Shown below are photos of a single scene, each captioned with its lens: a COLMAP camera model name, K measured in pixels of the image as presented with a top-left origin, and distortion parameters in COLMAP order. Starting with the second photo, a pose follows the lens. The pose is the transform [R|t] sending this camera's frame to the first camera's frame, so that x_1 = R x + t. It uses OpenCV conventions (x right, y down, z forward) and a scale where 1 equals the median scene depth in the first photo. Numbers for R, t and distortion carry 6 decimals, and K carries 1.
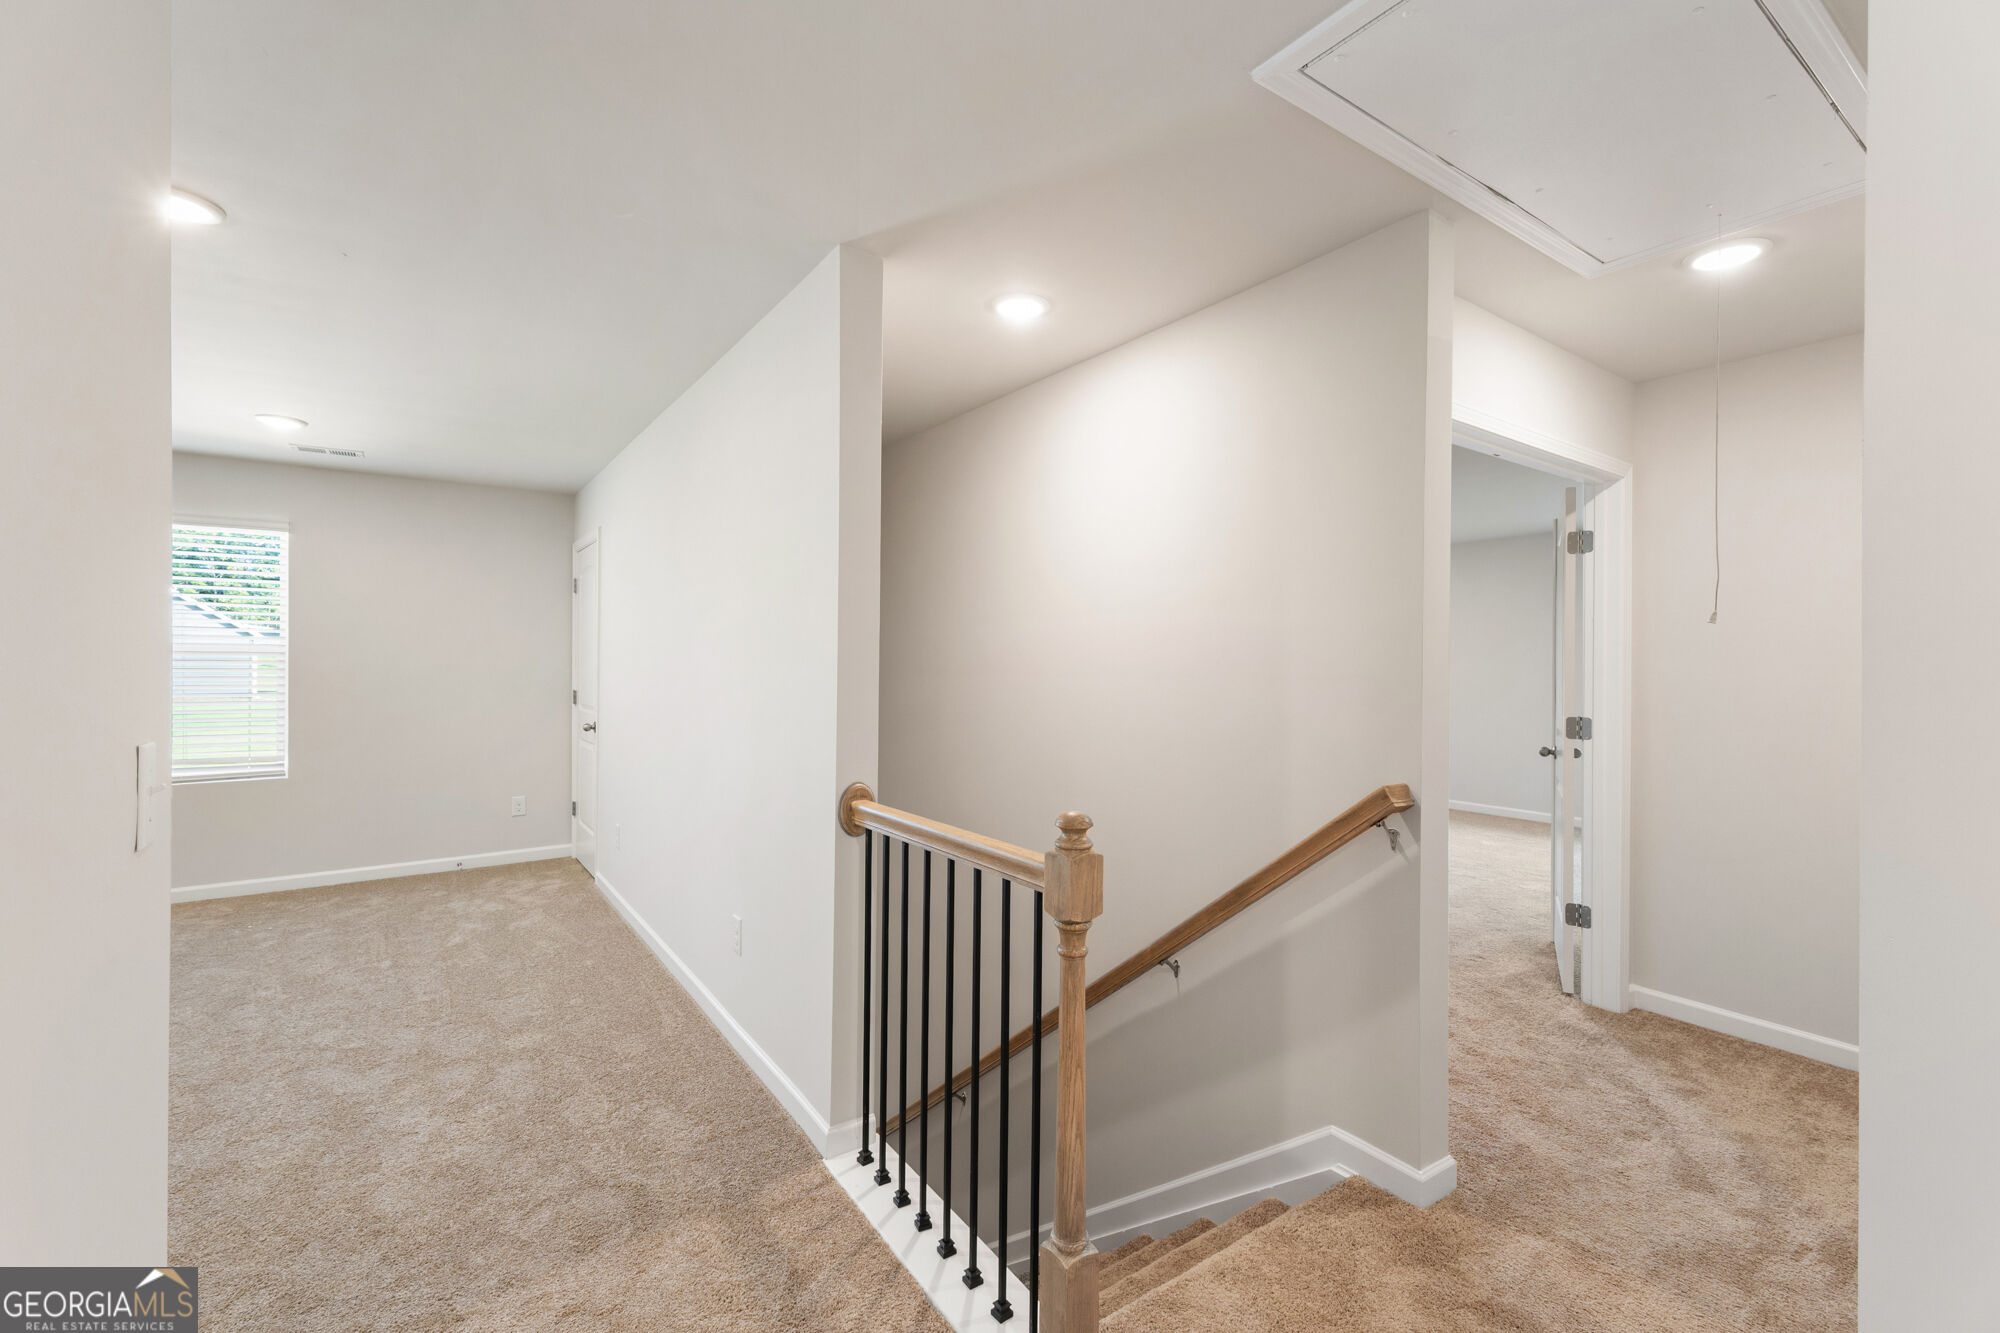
lens RADIAL K [[860.7, 0, 1018.8], [0, 860.7, 662.6], [0, 0, 1]] dist [0.010151, -0.001411]
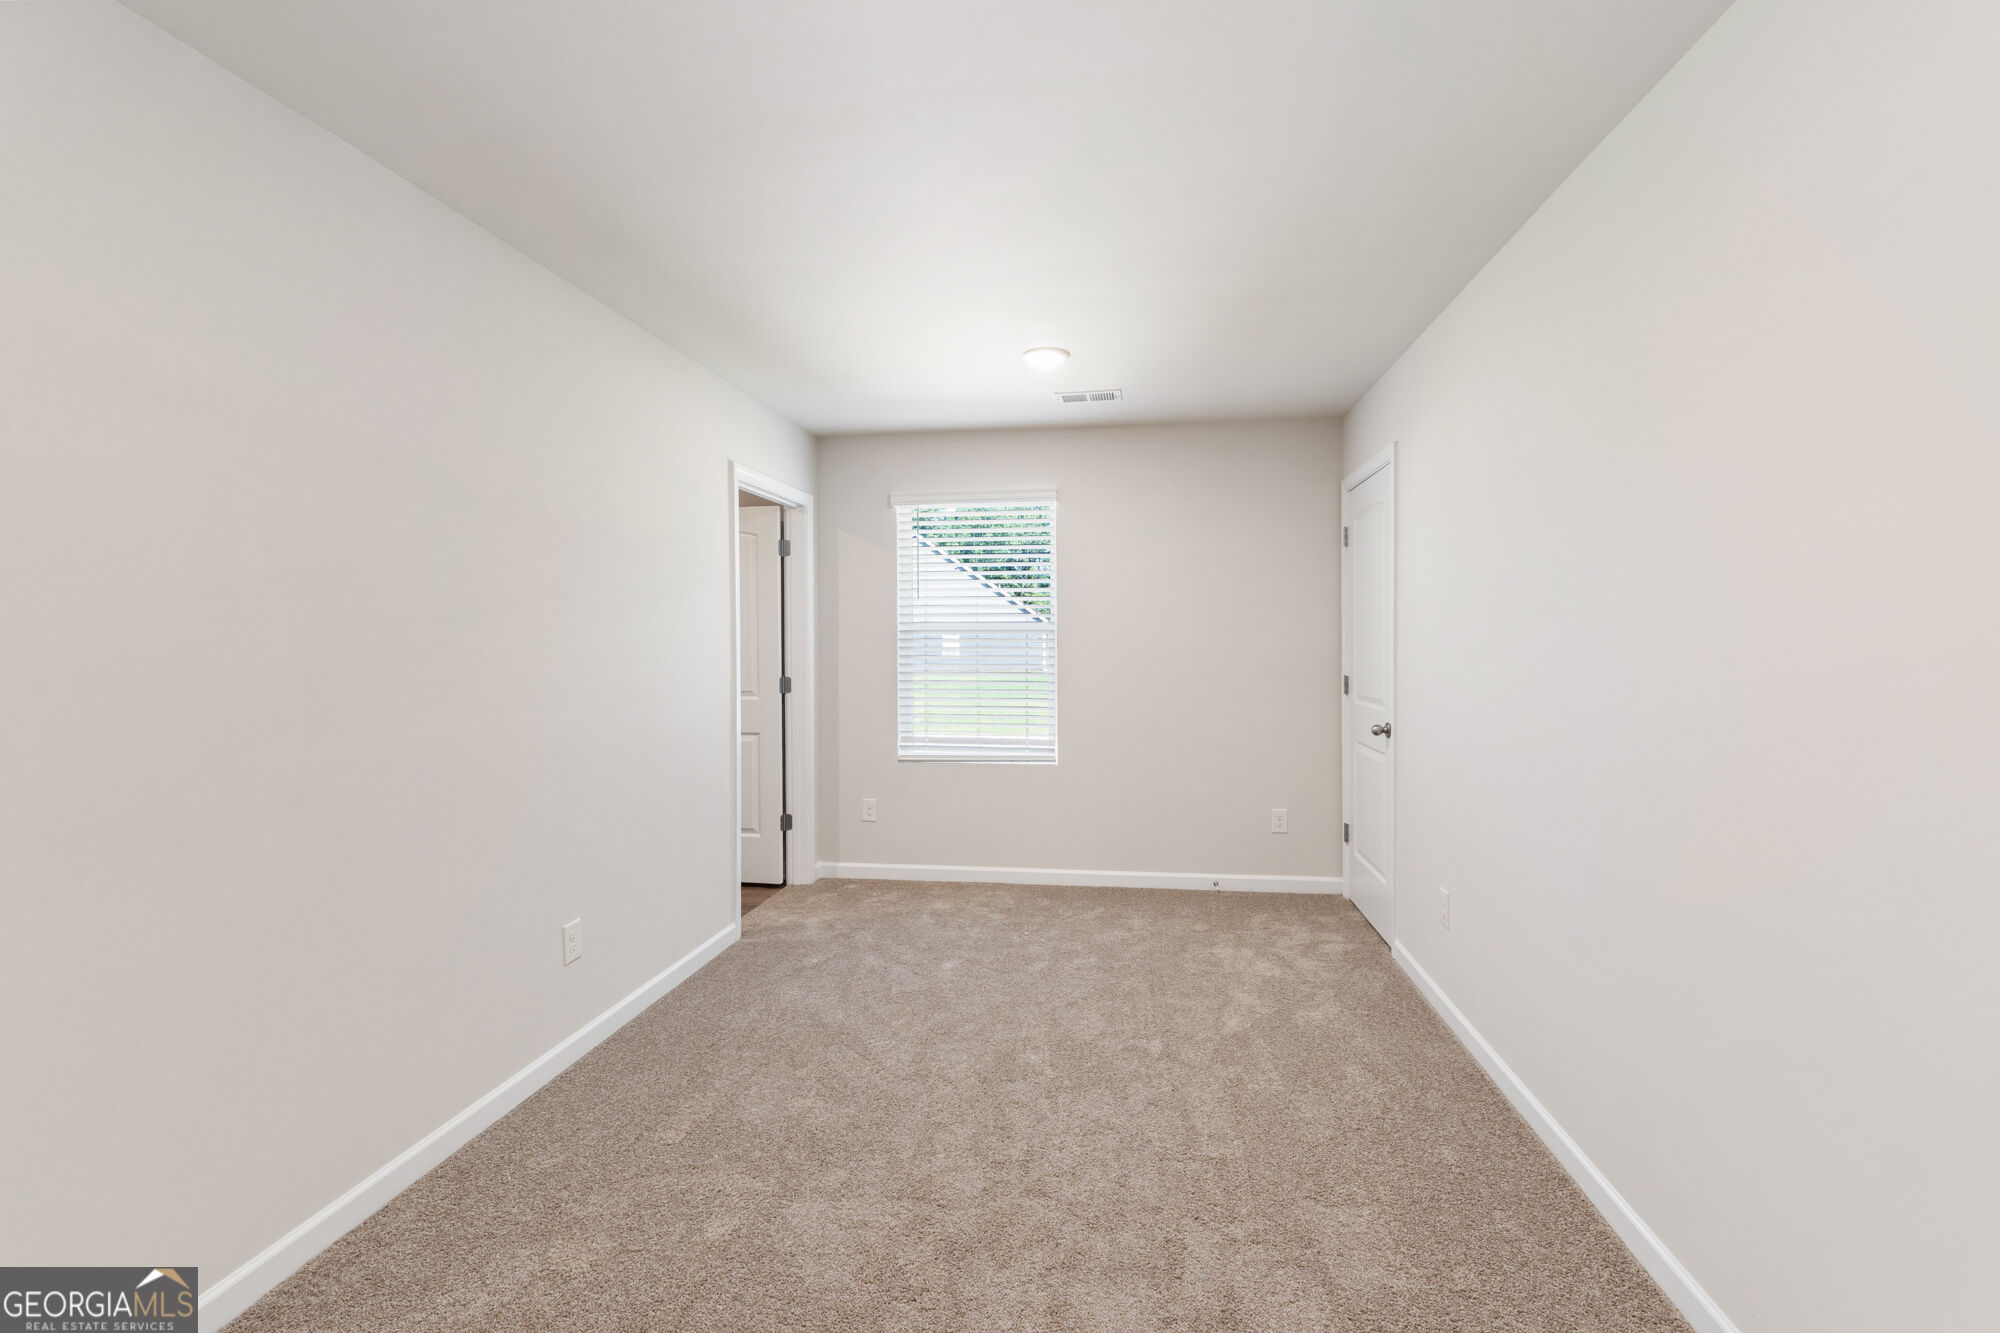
lens RADIAL K [[860.7, 0, 1004.8], [0, 860.7, 654.0], [0, 0, 1]] dist [0.010151, -0.001411]
pose [[0.717797, 0.004078, -0.696241, -0.259094], [0.007455, 0.999881, 0.013542, 0.000985], [0.696213, -0.014911, 0.717680, 0.320792]]
